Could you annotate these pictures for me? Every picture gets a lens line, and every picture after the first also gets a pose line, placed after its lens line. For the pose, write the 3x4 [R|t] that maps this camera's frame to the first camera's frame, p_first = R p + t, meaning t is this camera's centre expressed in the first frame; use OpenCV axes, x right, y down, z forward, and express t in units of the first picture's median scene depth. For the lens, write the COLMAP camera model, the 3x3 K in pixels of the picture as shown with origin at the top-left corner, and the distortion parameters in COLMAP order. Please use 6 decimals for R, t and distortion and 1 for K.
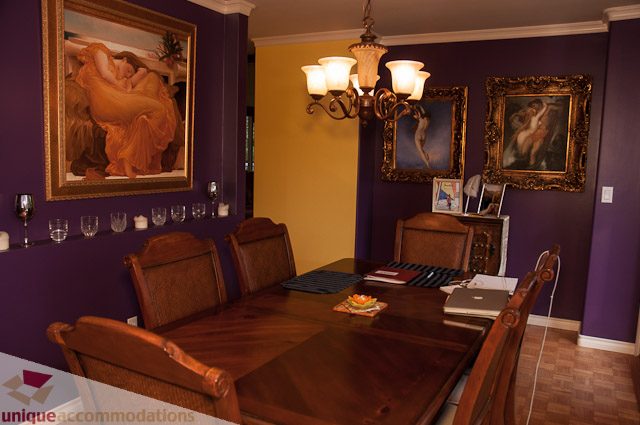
lens RADIAL K [[500.4, 0, 320.0], [0, 500.4, 212.5], [0, 0, 1]] dist [-0.061000, 0.013846]
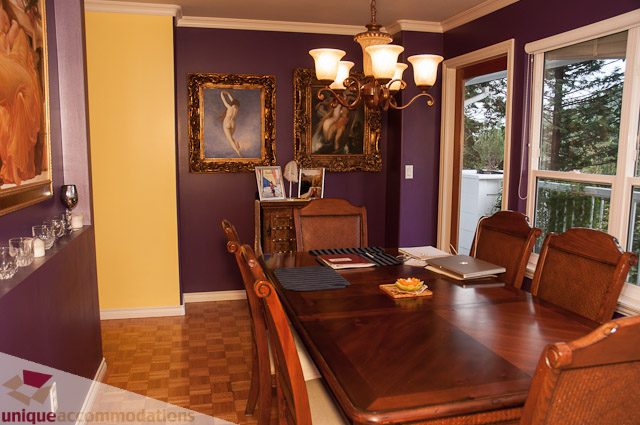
lens RADIAL K [[500.4, 0, 320.0], [0, 500.4, 212.5], [0, 0, 1]] dist [-0.061000, 0.013846]
pose [[0.779705, -0.106807, 0.616971, -0.303115], [0.093605, 0.994154, 0.053809, -0.019669], [-0.619111, 0.015797, 0.785144, 0.145771]]
